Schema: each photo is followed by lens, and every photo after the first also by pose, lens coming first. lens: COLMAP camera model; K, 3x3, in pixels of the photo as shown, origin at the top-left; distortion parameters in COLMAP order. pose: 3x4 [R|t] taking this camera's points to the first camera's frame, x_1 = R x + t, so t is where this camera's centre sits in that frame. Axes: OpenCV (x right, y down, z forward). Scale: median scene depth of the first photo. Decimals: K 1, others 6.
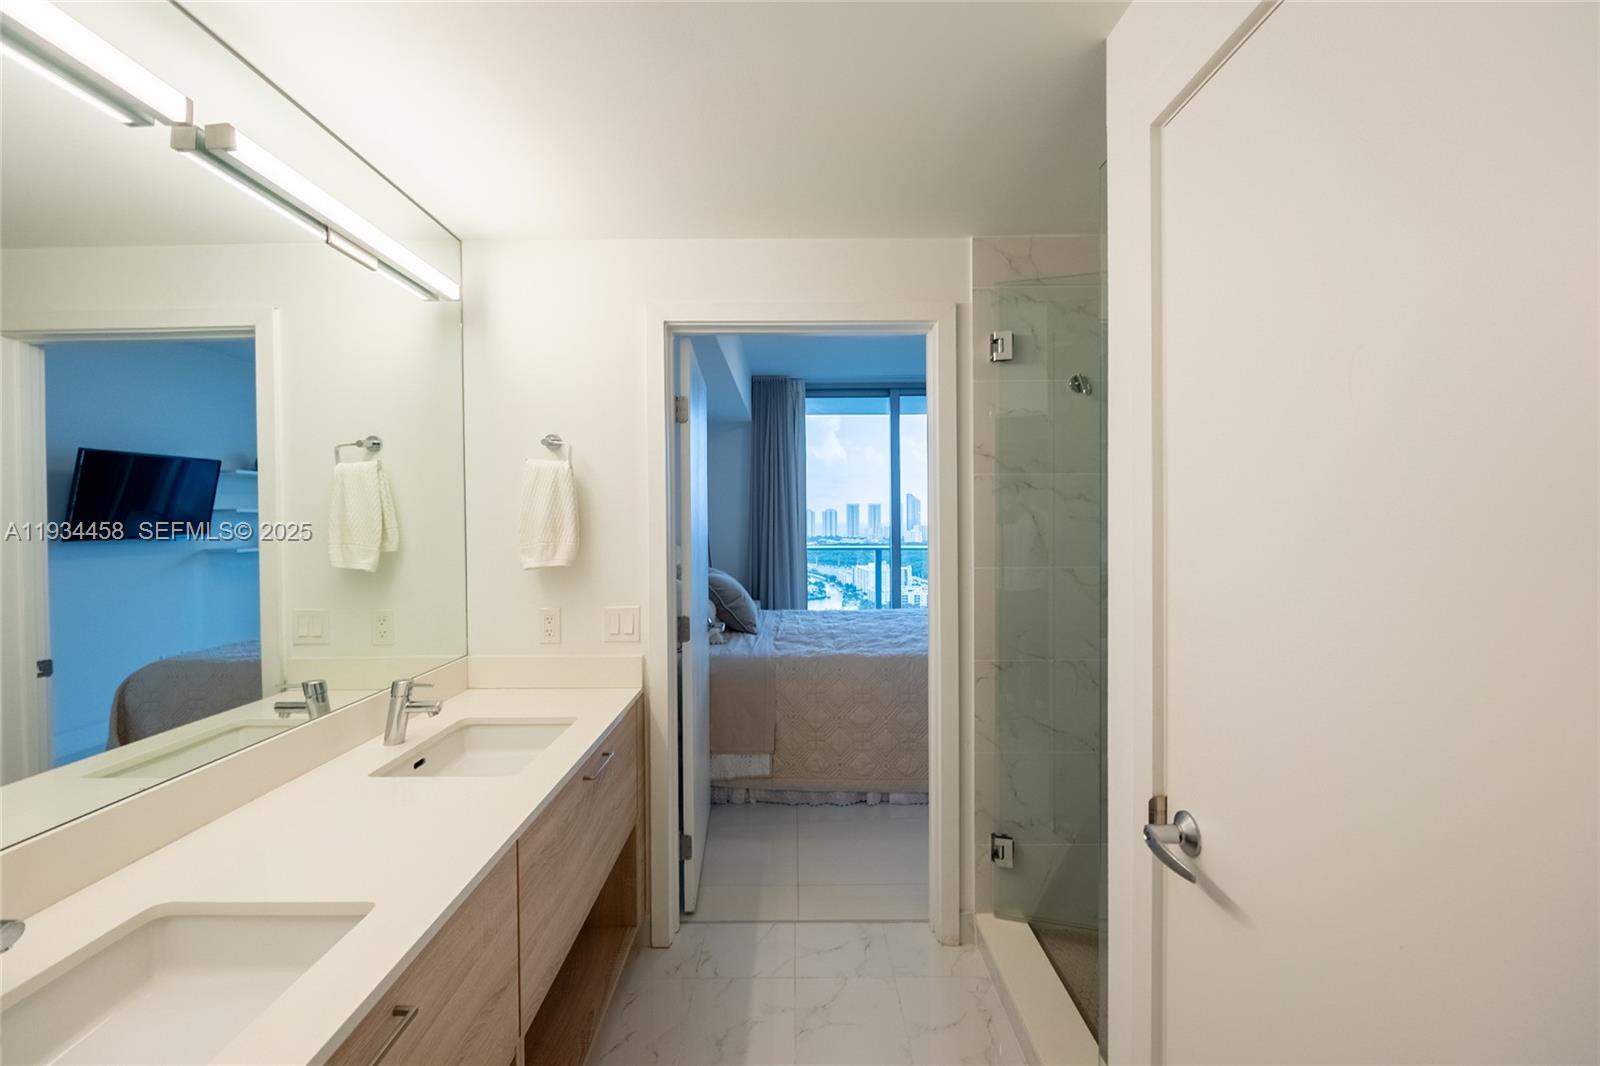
lens RADIAL K [[674.7, 0, 788.8], [0, 674.7, 526.2], [0, 0, 1]] dist [-0.003994, 0.000309]
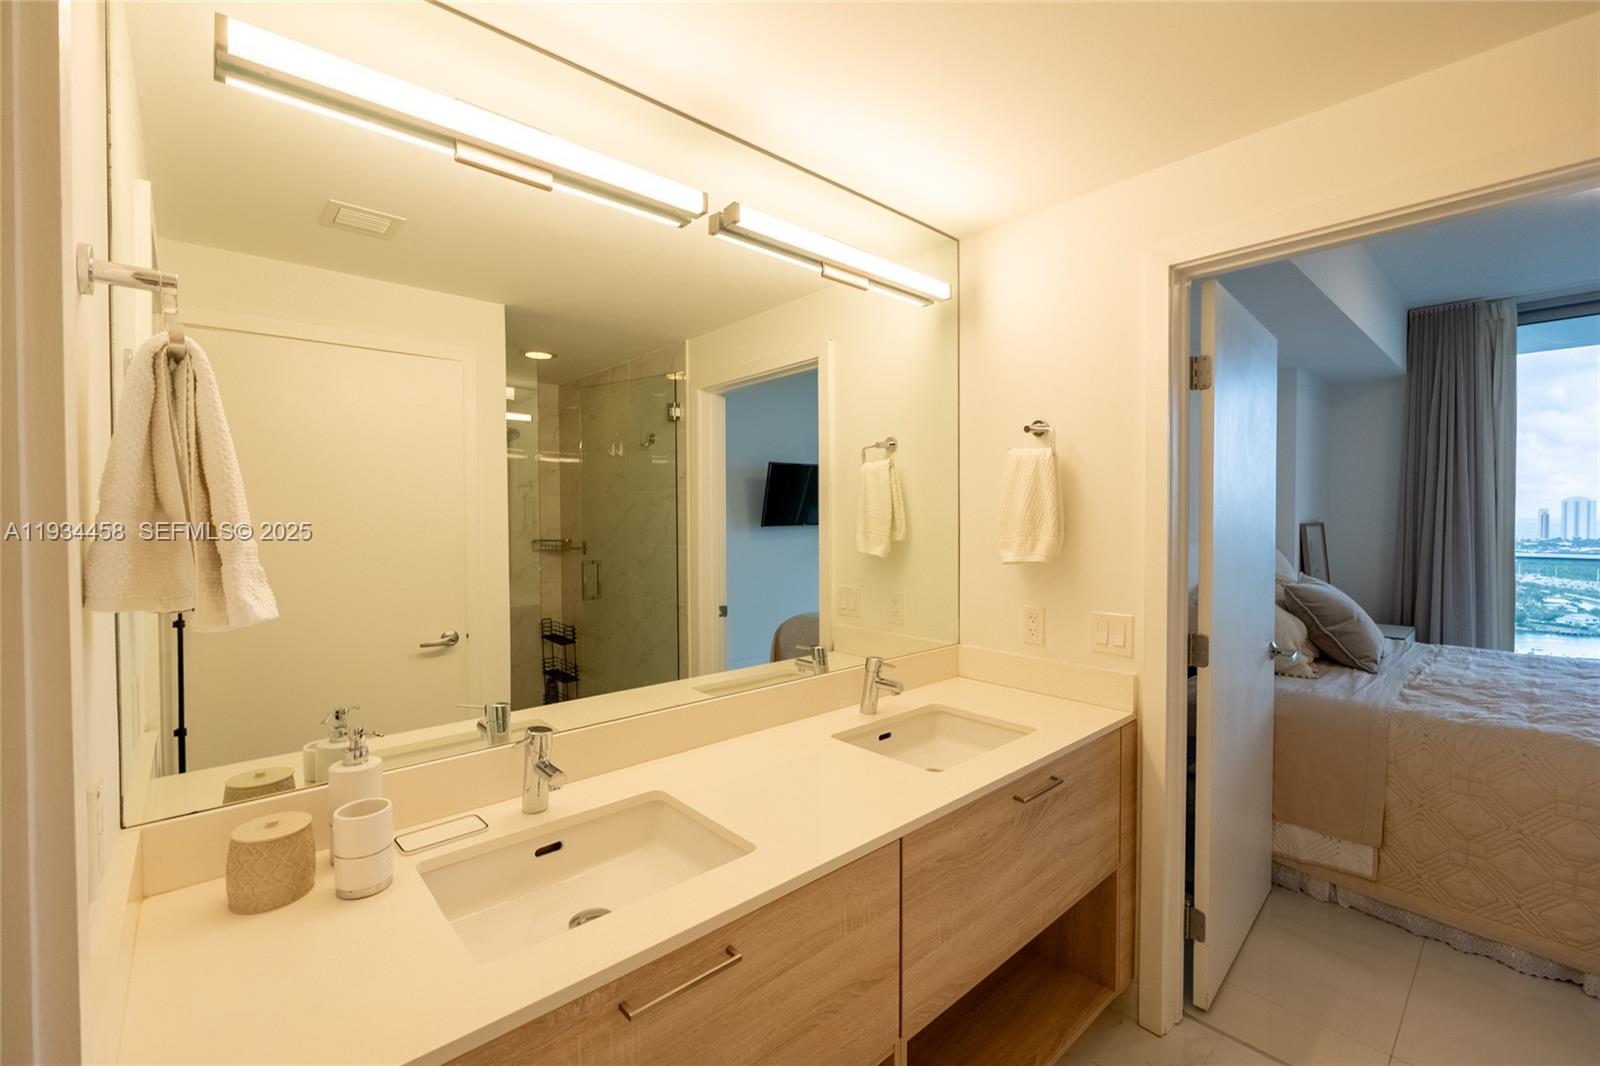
lens RADIAL K [[674.7, 0, 790.4], [0, 674.7, 526.8], [0, 0, 1]] dist [-0.003994, 0.000309]
pose [[0.669313, 0.017930, -0.742764, 0.110912], [-0.009049, 0.999831, 0.015981, -0.001045], [0.742925, -0.003975, 0.669363, 0.118992]]
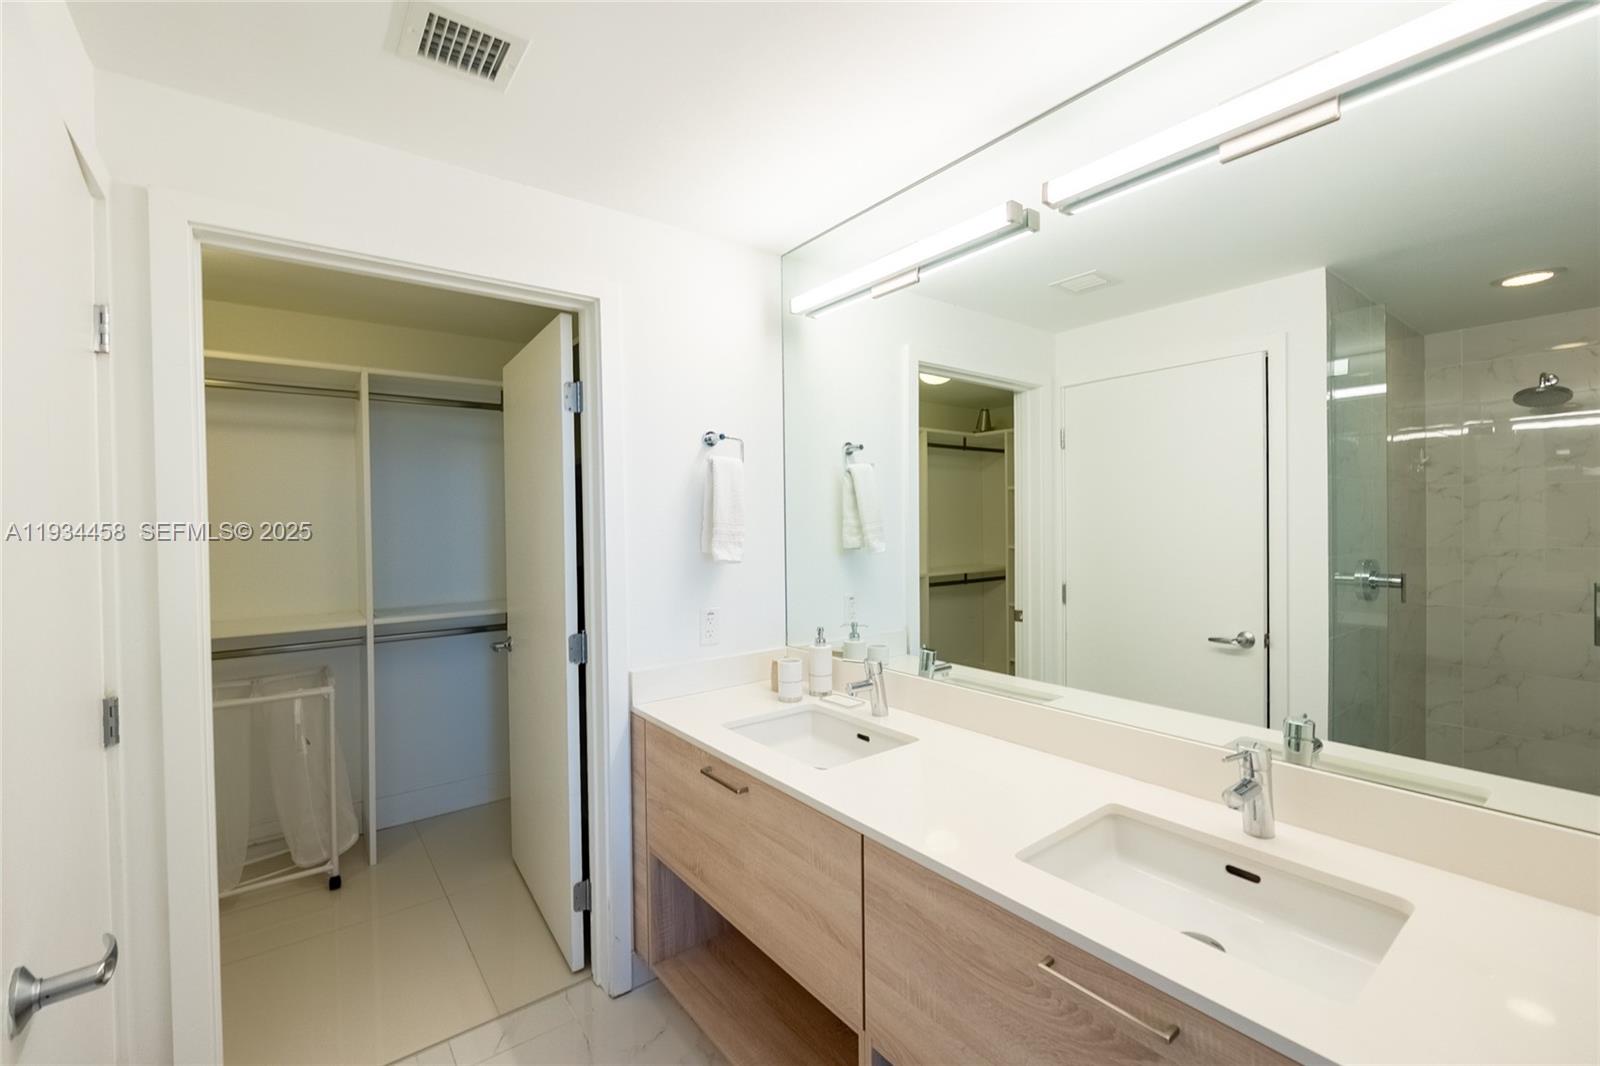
lens RADIAL K [[674.7, 0, 821.9], [0, 674.7, 517.3], [0, 0, 1]] dist [-0.003994, 0.000309]
pose [[-0.769074, 0.016548, -0.638946, 0.147287], [0.008422, 0.999840, 0.015758, -0.013076], [0.639105, 0.006737, -0.769090, 0.915009]]
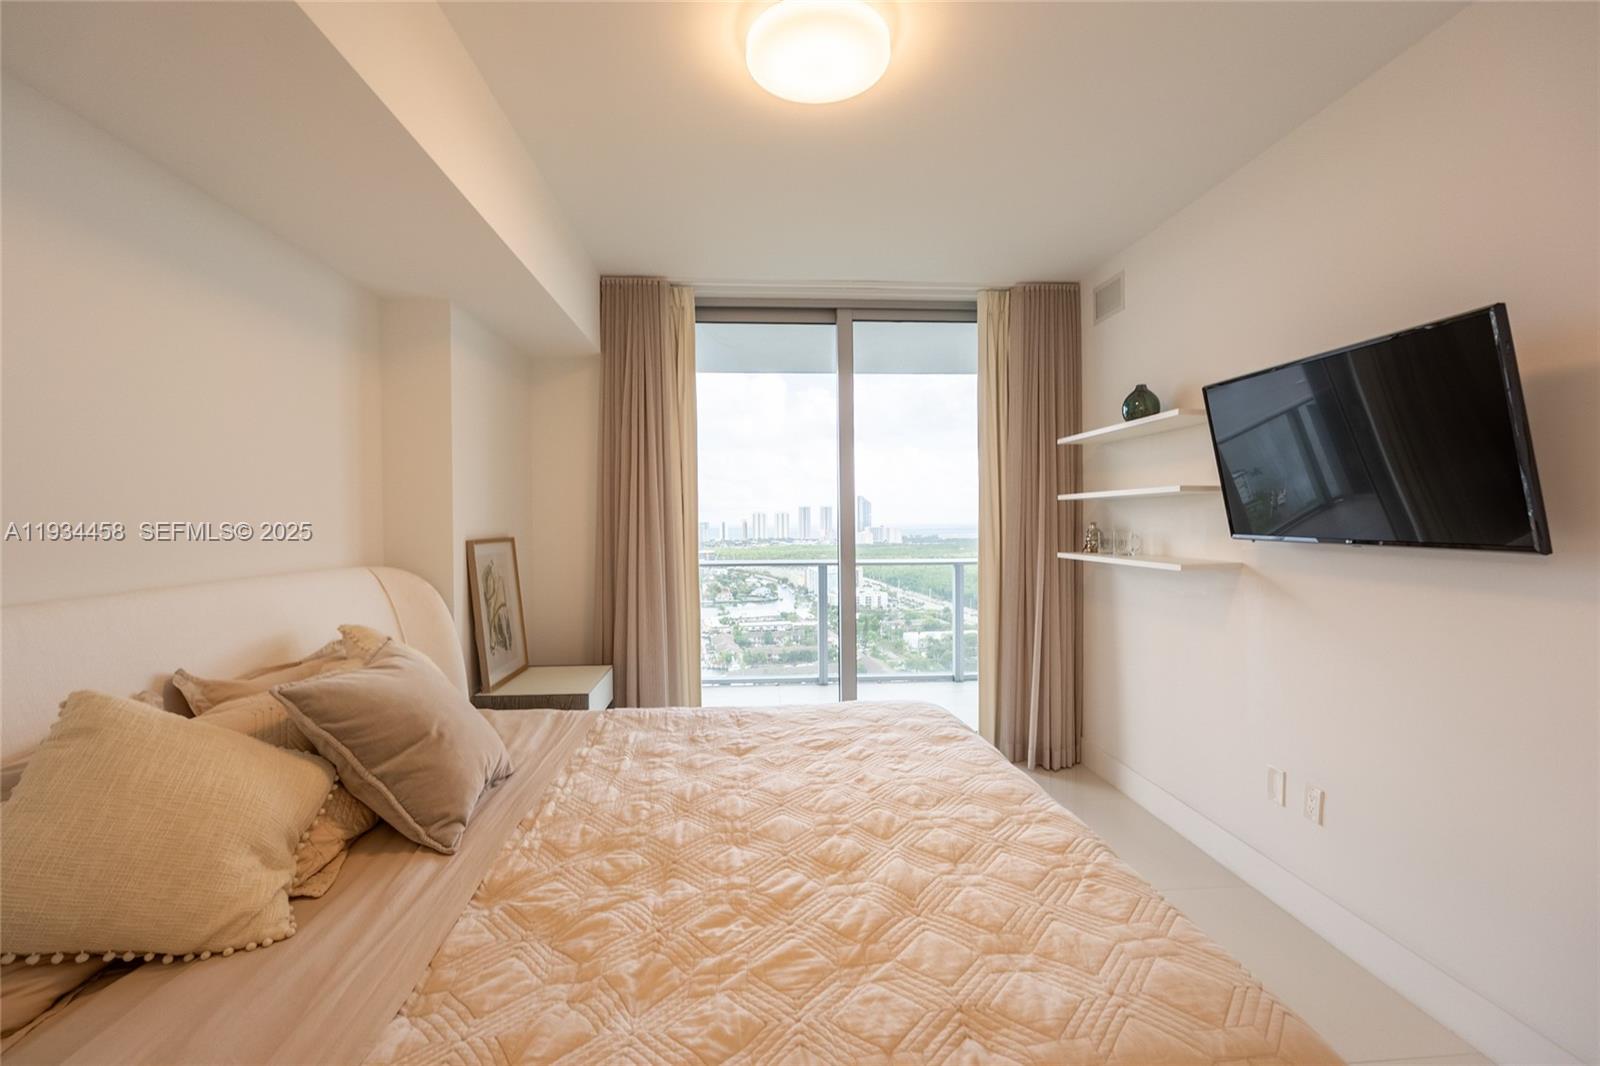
lens RADIAL K [[674.7, 0, 794.8], [0, 674.7, 526.3], [0, 0, 1]] dist [-0.003994, 0.000309]
pose [[0.996855, -0.002315, 0.079215, 0.180930], [0.002508, 0.999994, -0.002332, -0.015021], [-0.079209, 0.002523, 0.996855, 1.124716]]
